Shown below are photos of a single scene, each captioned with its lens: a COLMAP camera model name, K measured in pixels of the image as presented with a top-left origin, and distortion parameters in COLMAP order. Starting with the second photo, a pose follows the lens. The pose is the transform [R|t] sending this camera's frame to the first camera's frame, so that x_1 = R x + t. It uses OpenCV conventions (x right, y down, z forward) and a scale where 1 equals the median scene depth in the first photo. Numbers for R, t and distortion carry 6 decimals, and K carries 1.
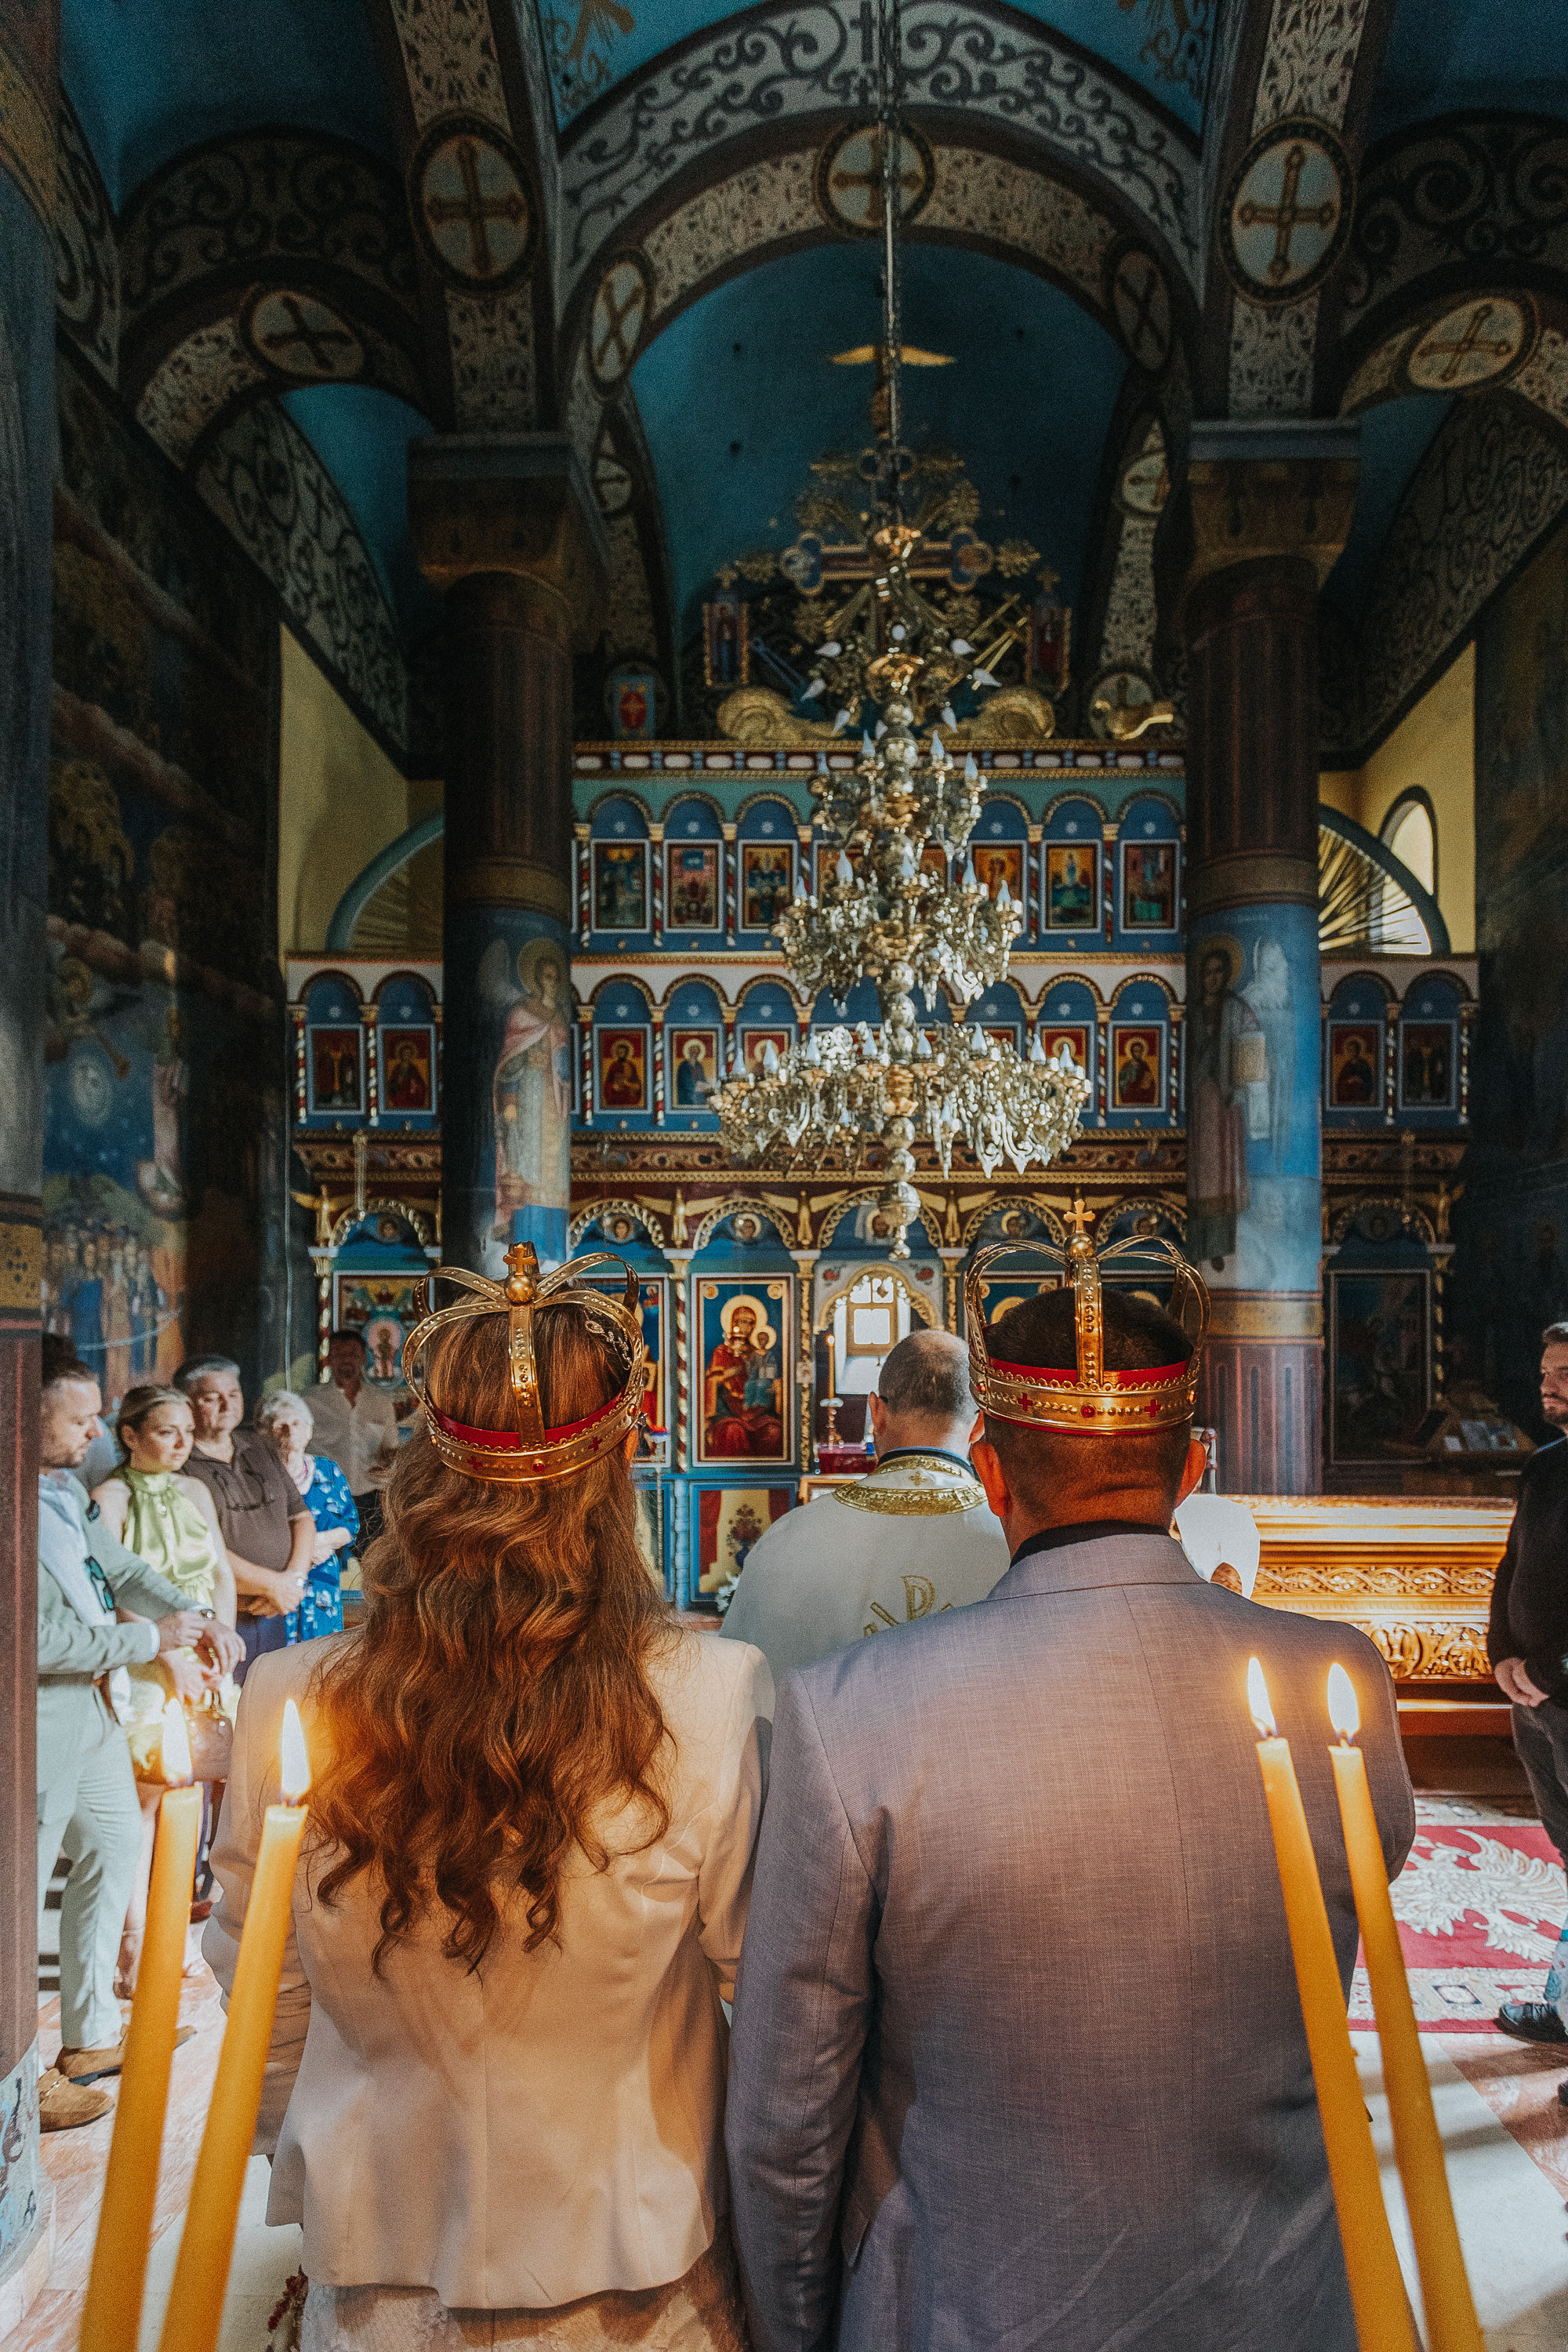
lens RADIAL K [[1159.4, 0, 849.7], [0, 1159.4, 1346.8], [0, 0, 1]] dist [-0.002476, 0.000680]
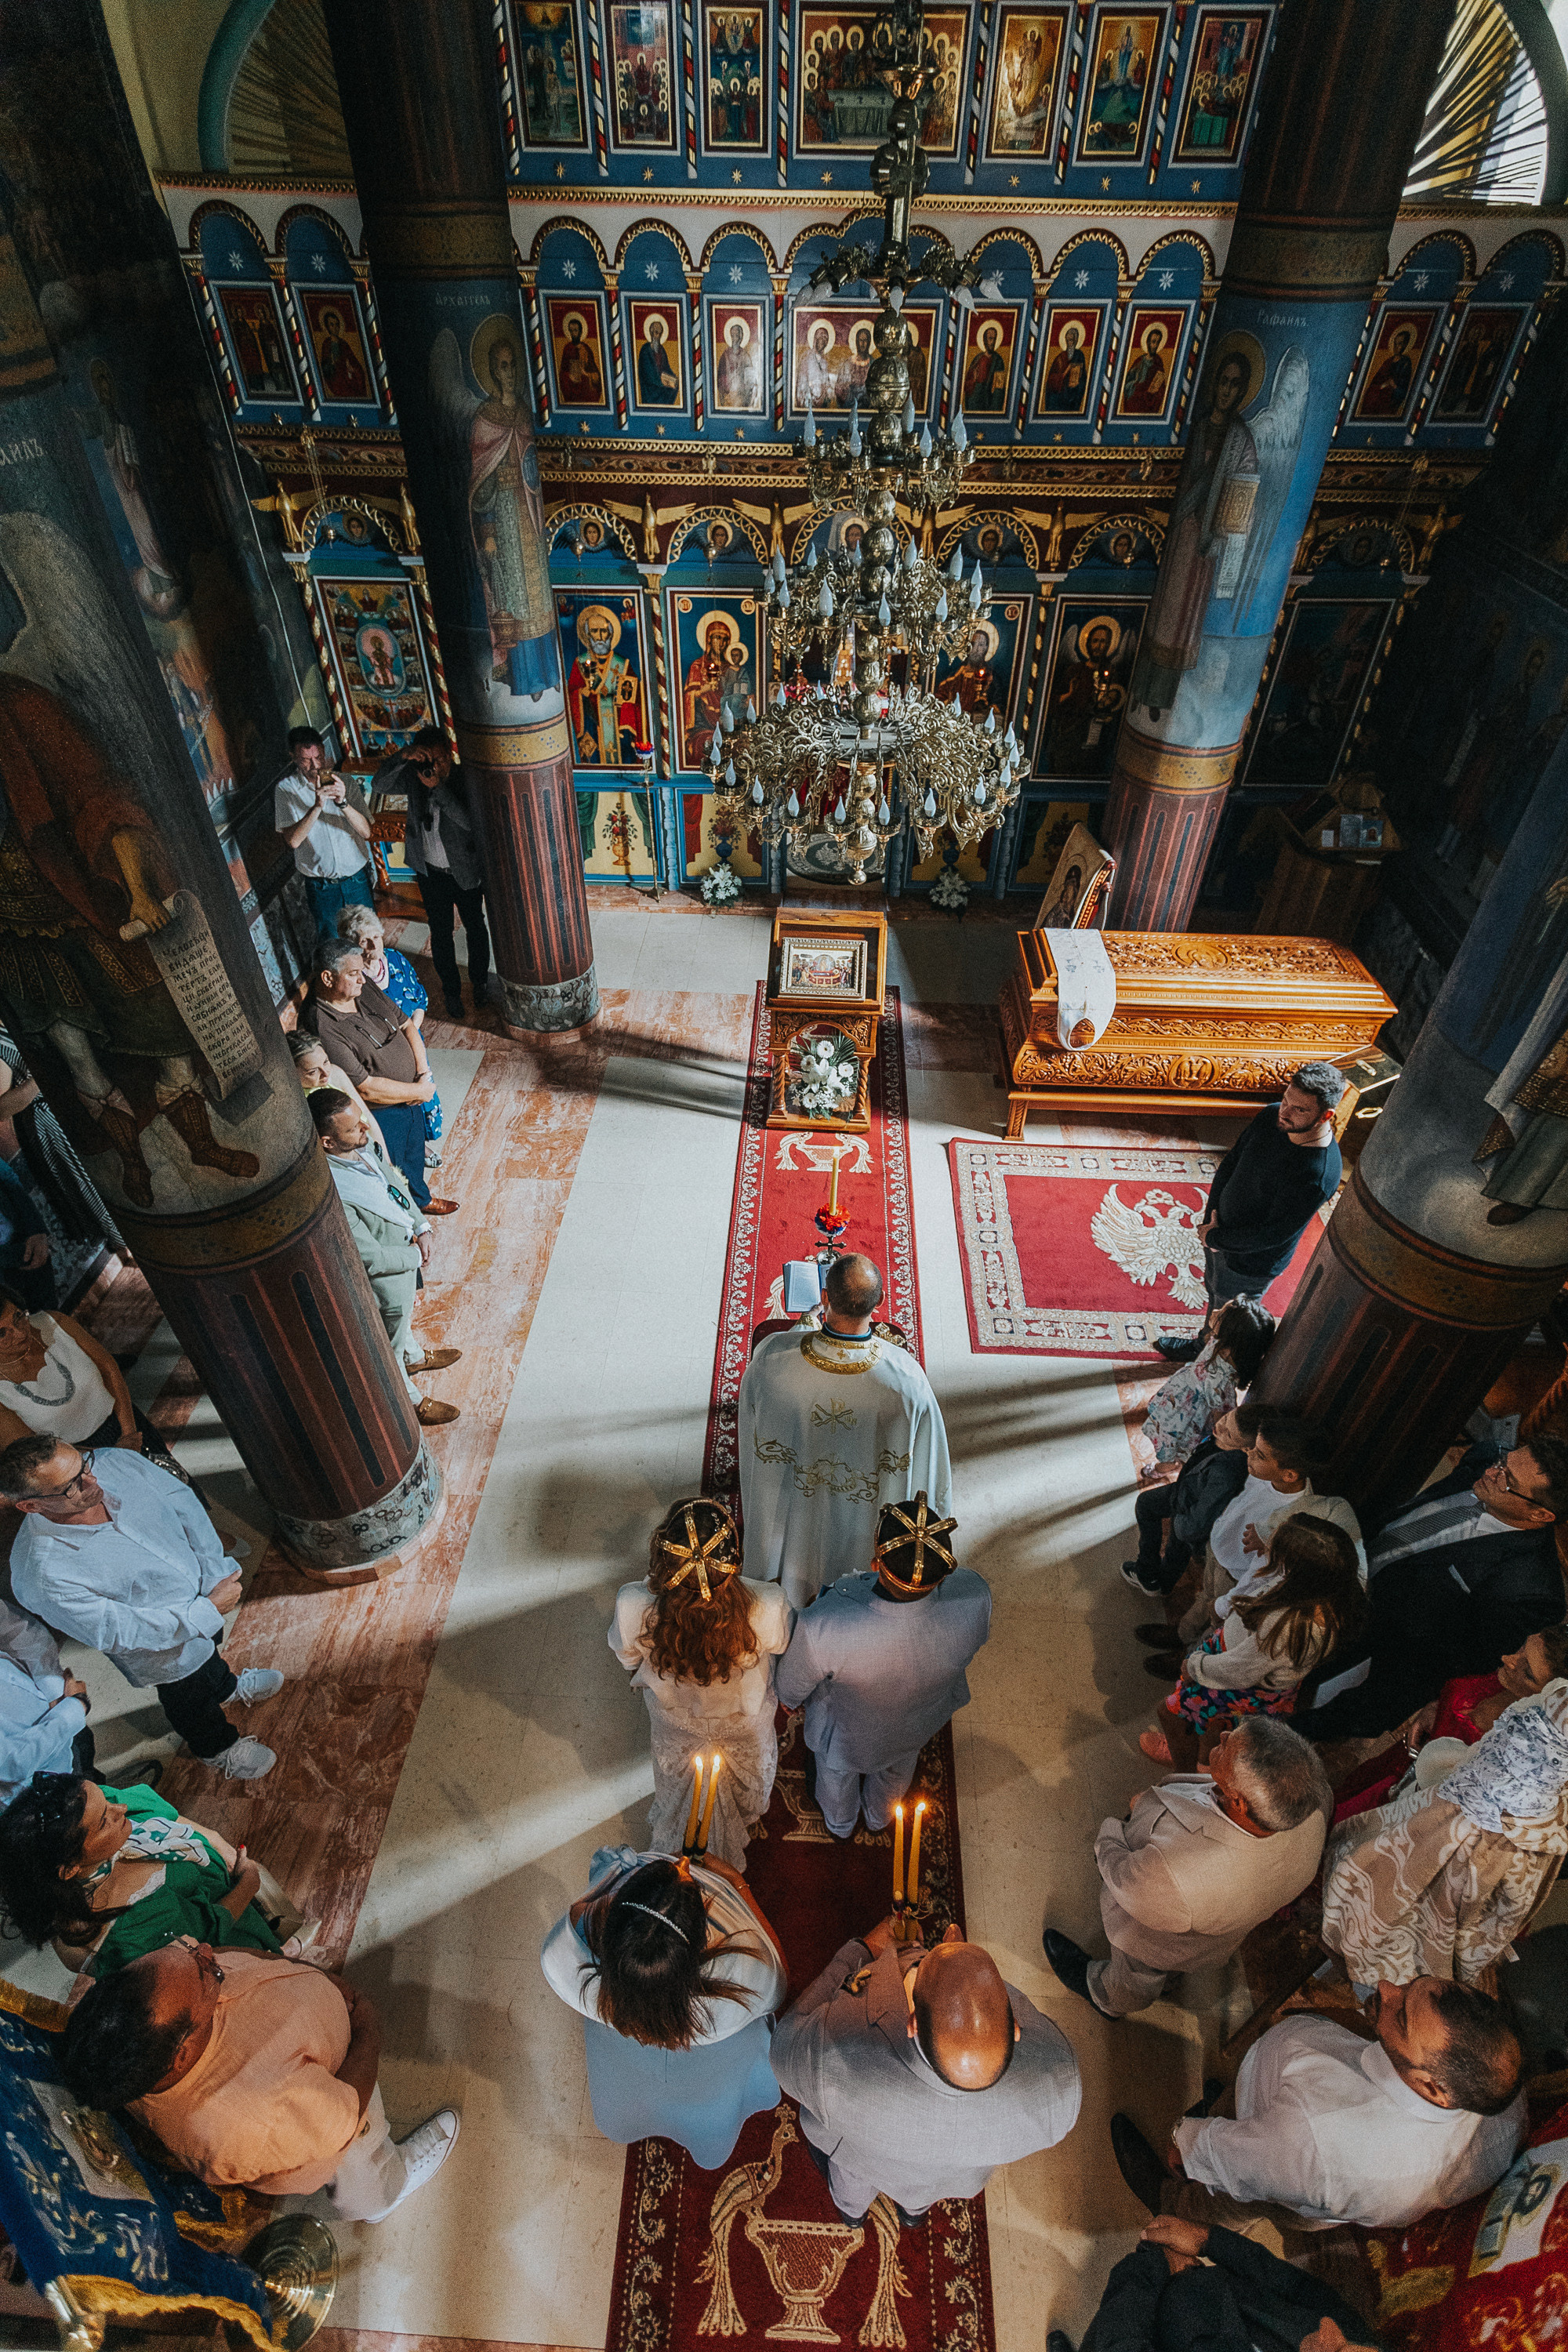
lens RADIAL K [[1071.3, 0, 796.5], [0, 1071.3, 1183.0], [0, 0, 1]] dist [0.009385, 0.000412]
pose [[0.999566, 0.029419, 0.001707, -0.008478], [-0.023050, 0.744468, 0.667260, -0.326492], [0.018359, -0.667010, 0.744823, -0.050463]]
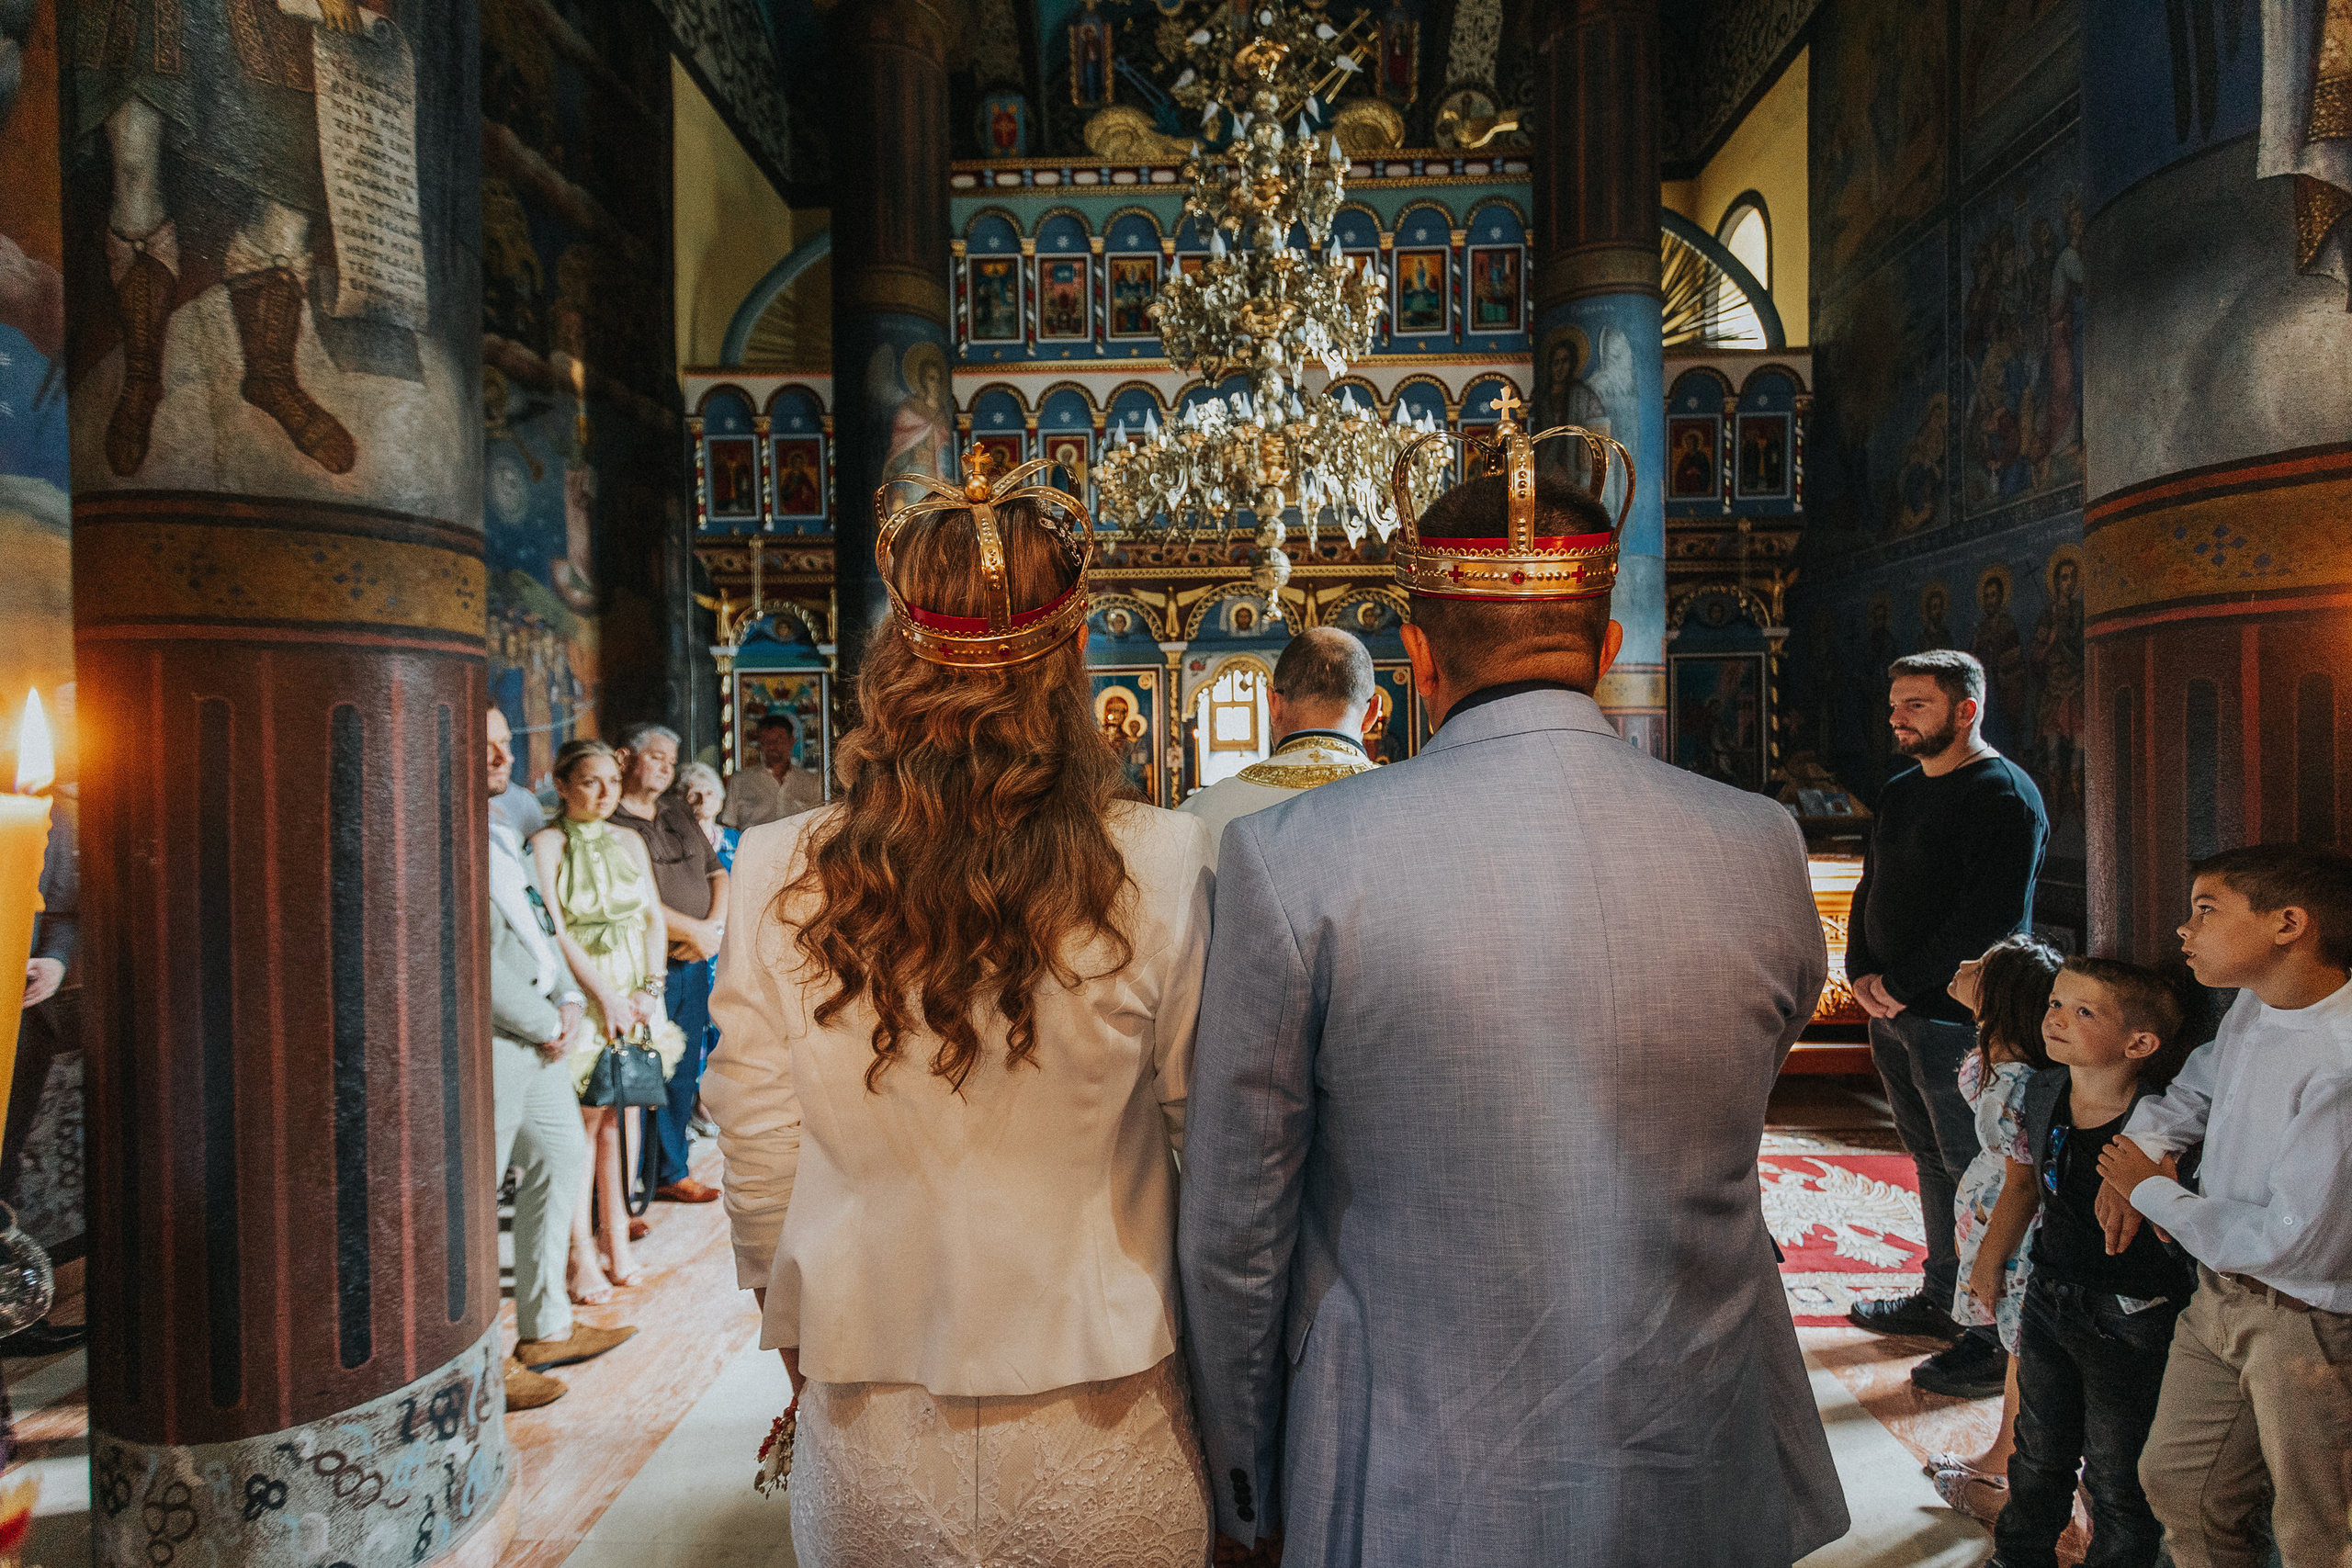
lens RADIAL K [[1089.2, 0, 1187.8], [0, 1089.2, 780.0], [0, 0, 1]] dist [0.004738, -0.000128]
pose [[0.999772, -0.013086, -0.016894, -0.010268], [0.013371, 0.999769, 0.016848, 0.027846], [0.016670, -0.017070, 0.999715, -0.002944]]
